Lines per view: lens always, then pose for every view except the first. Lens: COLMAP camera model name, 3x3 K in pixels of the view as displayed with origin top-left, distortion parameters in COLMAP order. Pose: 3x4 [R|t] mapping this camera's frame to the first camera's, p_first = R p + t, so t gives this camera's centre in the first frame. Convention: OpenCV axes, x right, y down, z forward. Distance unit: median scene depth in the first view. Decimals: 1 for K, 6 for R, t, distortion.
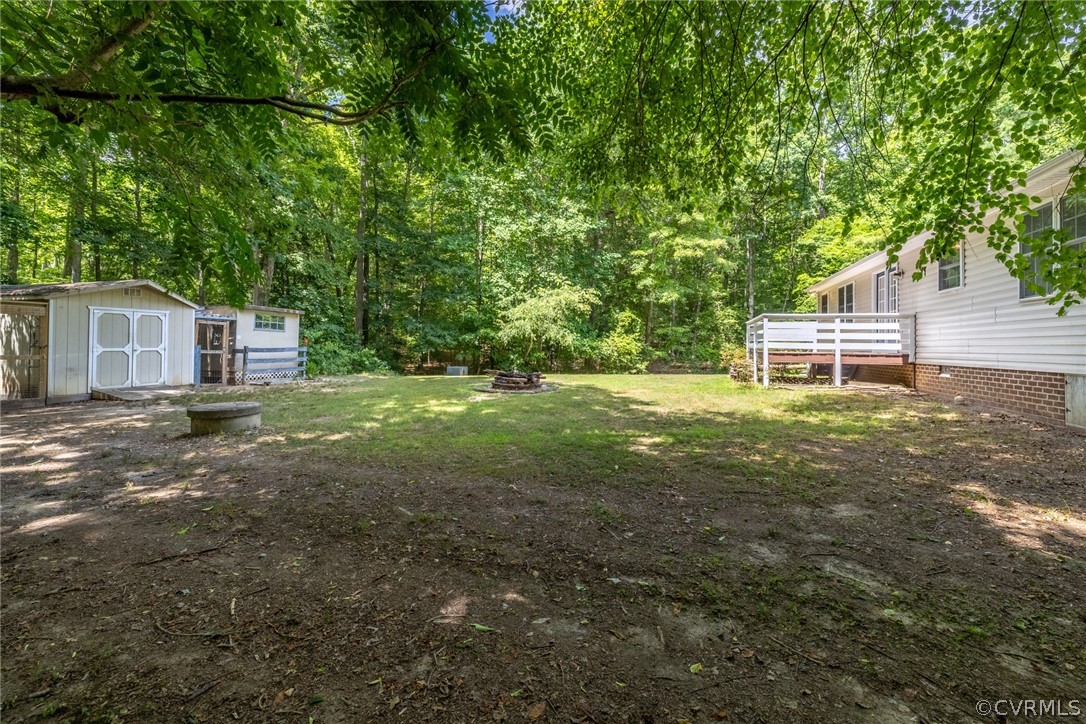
lens RADIAL K [[468.2, 0, 547.4], [0, 468.2, 355.1], [0, 0, 1]] dist [-0.000192, -0.000096]
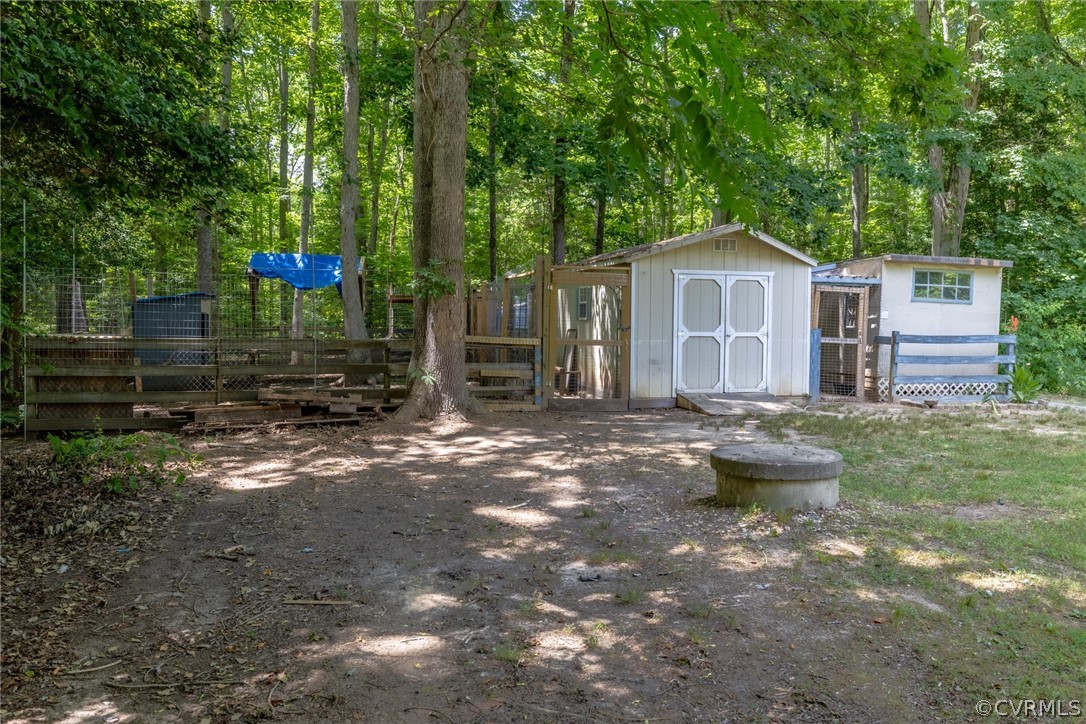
lens RADIAL K [[821.8, 0, 543.1], [0, 821.8, 333.0], [0, 0, 1]] dist [0.000393, 0.000889]
pose [[0.506906, 0.012985, -0.861904, -0.036847], [-0.028720, 0.999586, -0.001831, -0.003791], [0.861523, 0.025682, 0.507069, 0.177688]]
